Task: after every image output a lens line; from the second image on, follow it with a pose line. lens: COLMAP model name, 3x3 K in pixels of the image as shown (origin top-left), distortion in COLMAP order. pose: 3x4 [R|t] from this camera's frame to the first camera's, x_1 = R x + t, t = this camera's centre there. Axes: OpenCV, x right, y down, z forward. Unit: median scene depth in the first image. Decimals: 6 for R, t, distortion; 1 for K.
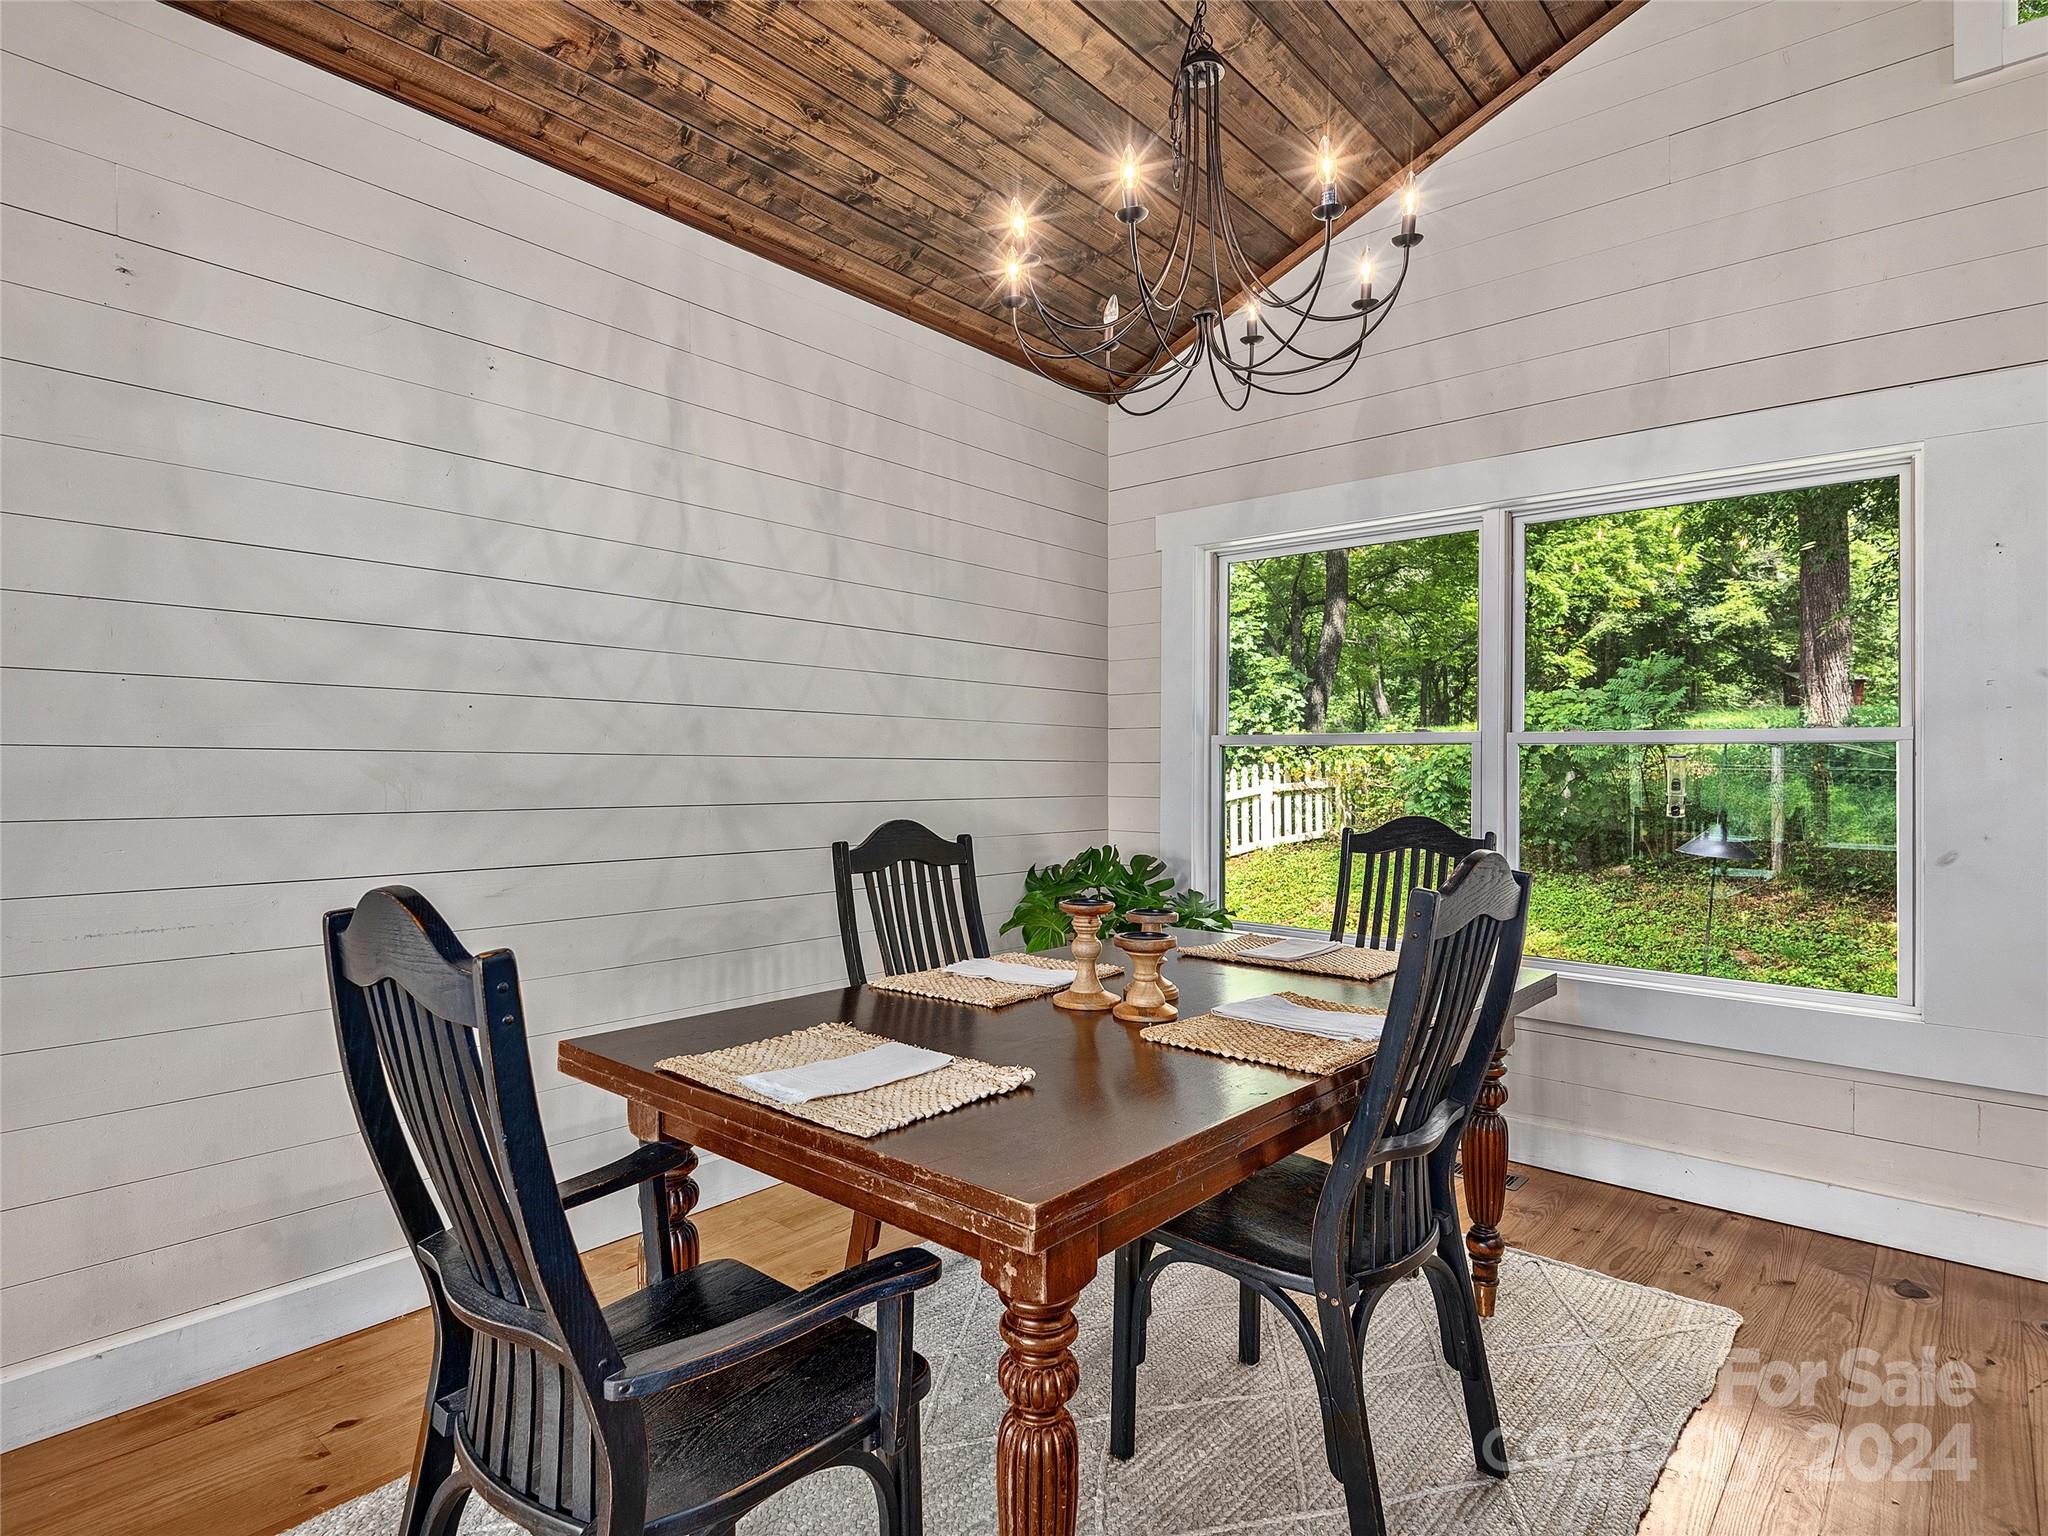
lens RADIAL K [[1087.7, 0, 1027.8], [0, 1087.7, 770.6], [0, 0, 1]] dist [0.009821, -0.005589]
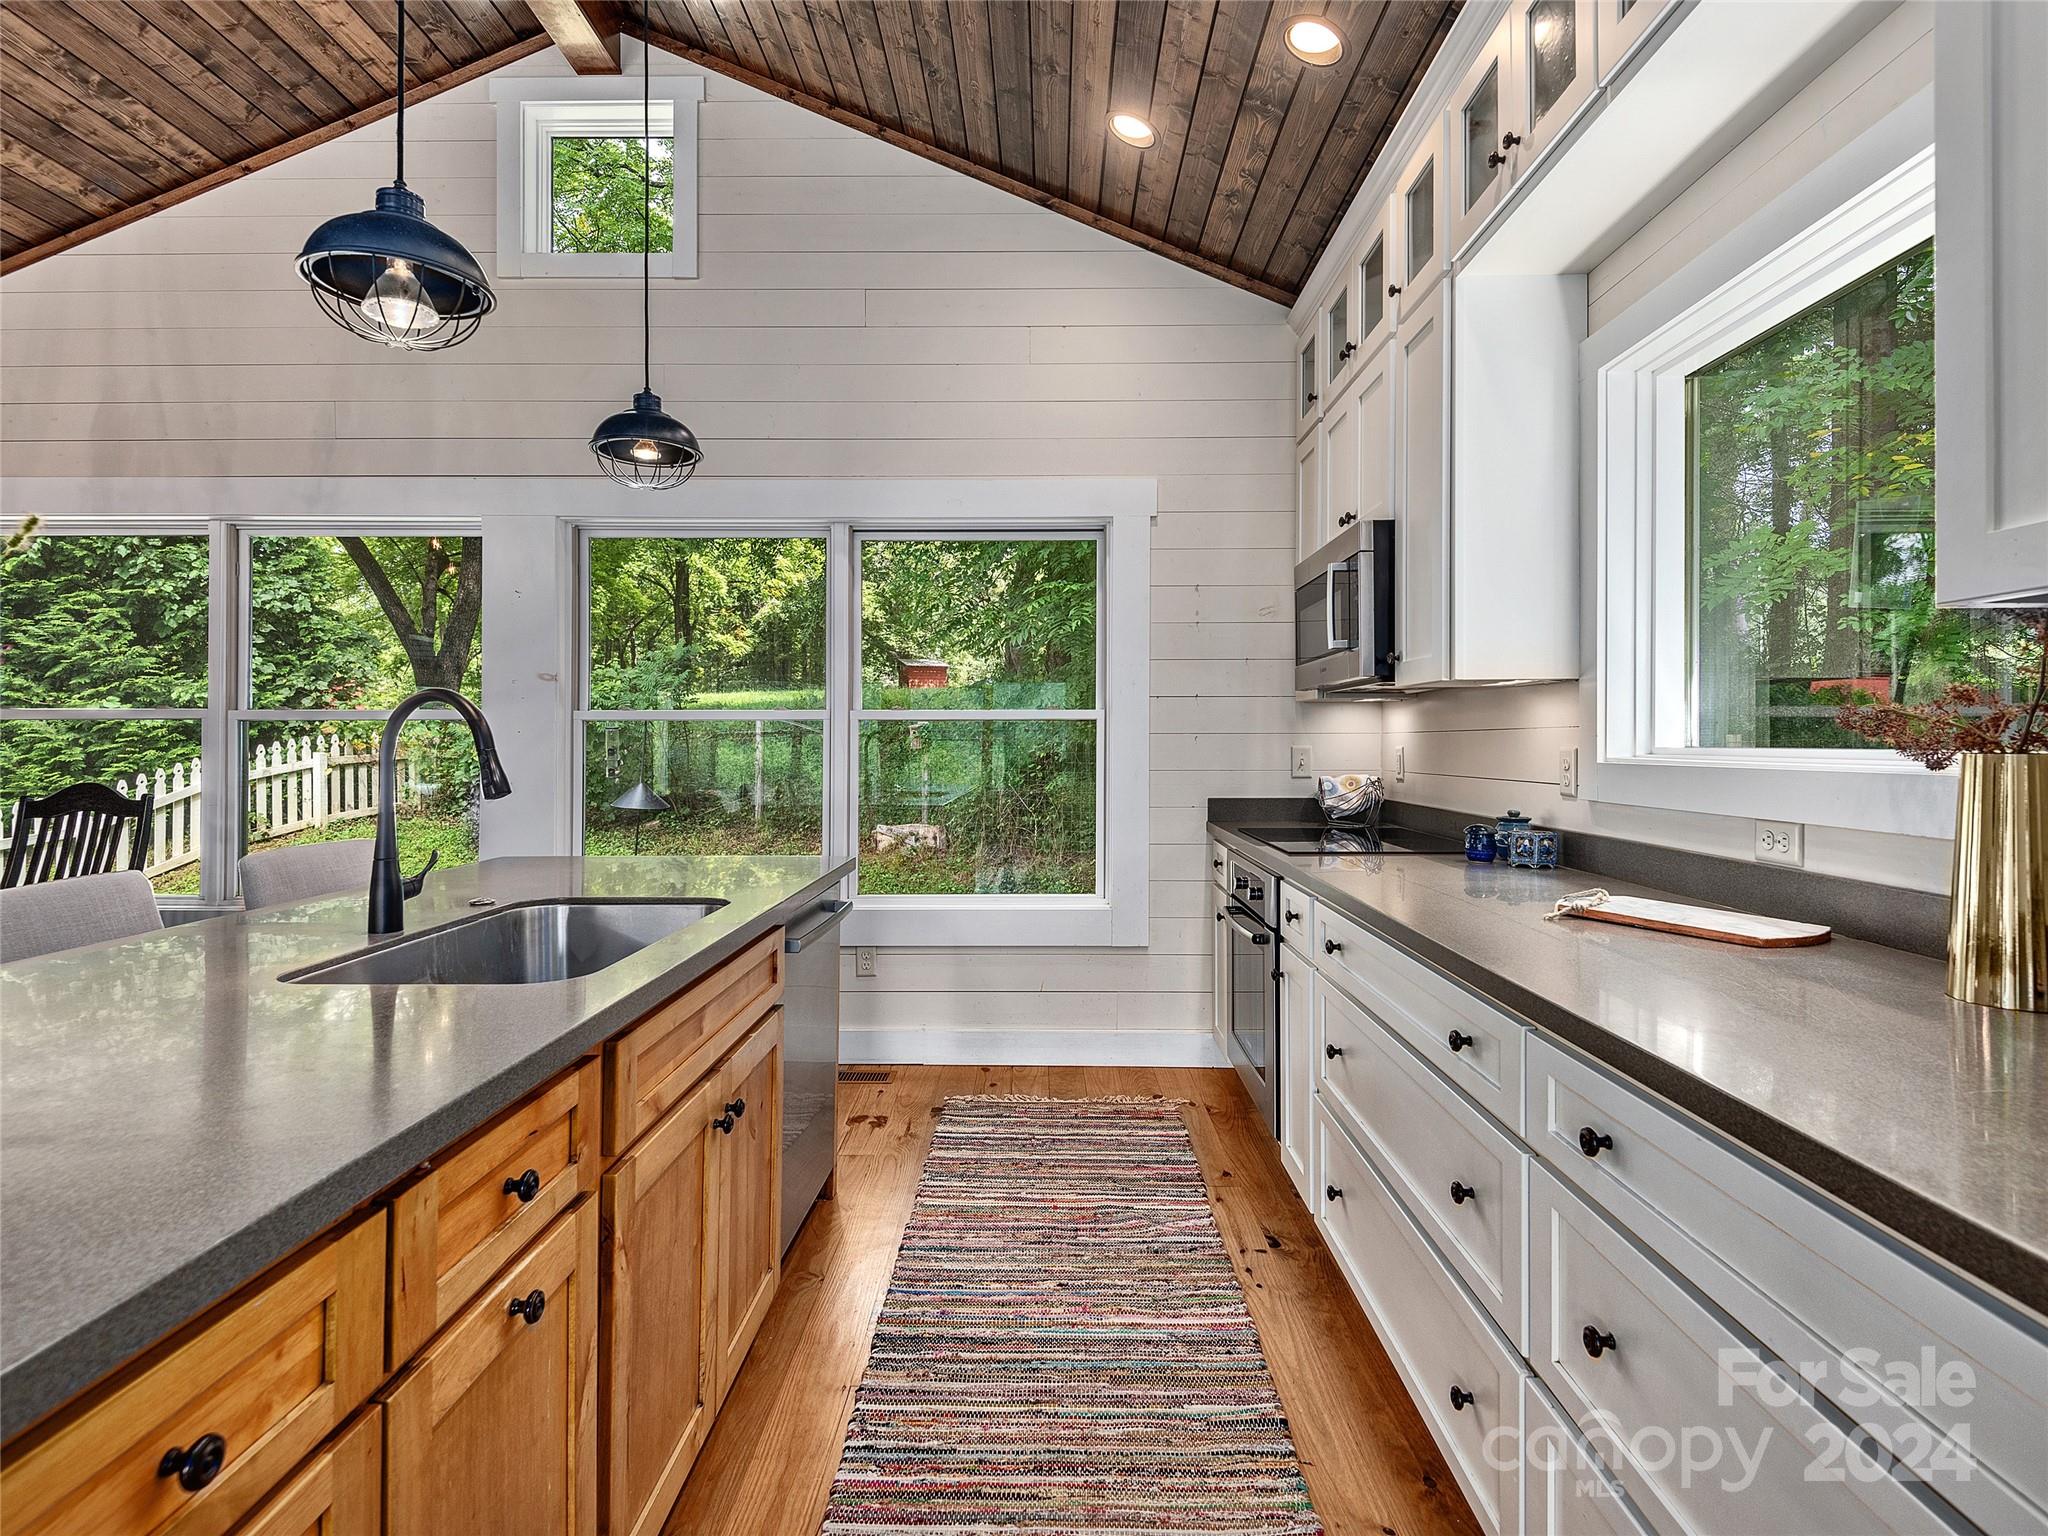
lens RADIAL K [[1087.7, 0, 1018.8], [0, 1087.7, 754.2], [0, 0, 1]] dist [0.009821, -0.005589]
pose [[0.762060, -0.014597, 0.647342, 0.069490], [0.007299, 0.999876, 0.013953, 0.001321], [-0.647466, -0.005908, 0.762072, -0.104998]]
